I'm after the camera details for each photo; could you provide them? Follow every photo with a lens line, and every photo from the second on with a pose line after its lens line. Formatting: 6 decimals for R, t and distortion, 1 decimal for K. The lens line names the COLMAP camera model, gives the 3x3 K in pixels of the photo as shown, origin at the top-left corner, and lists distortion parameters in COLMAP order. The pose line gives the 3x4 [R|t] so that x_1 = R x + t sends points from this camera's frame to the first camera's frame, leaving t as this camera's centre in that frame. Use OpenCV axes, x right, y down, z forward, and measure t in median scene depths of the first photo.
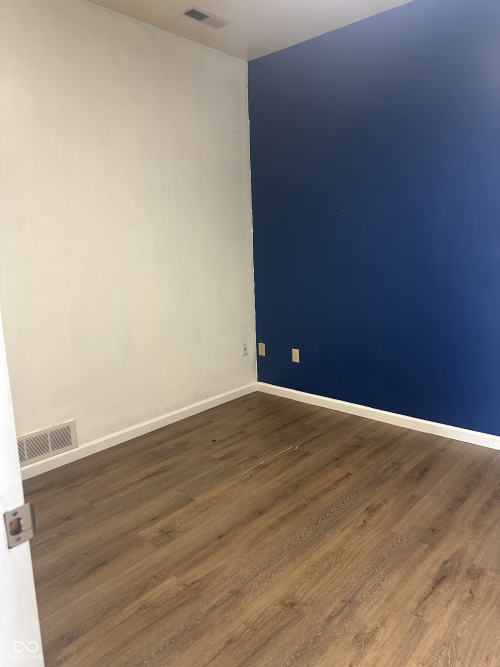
lens RADIAL K [[472.1, 0, 250.0], [0, 472.1, 333.5], [0, 0, 1]] dist [-0.000206, -0.000196]
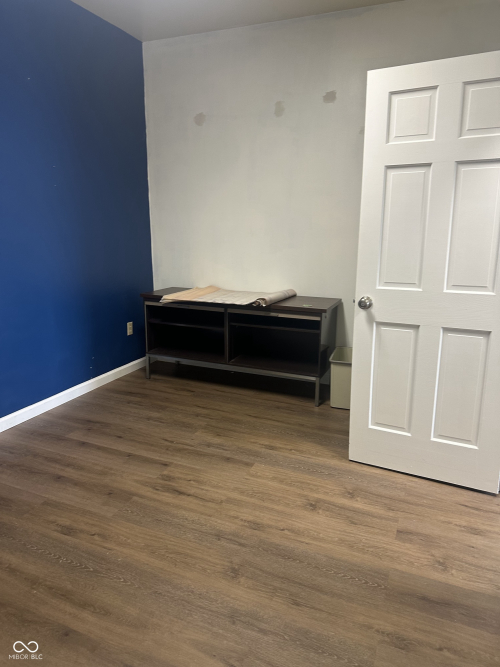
lens RADIAL K [[472.1, 0, 250.0], [0, 472.1, 333.5], [0, 0, 1]] dist [-0.000206, -0.000196]
pose [[-0.333184, -0.188677, 0.923791, -0.685596], [0.182519, 0.948334, 0.259519, -0.156316], [-0.925027, 0.255077, -0.281533, 0.995094]]
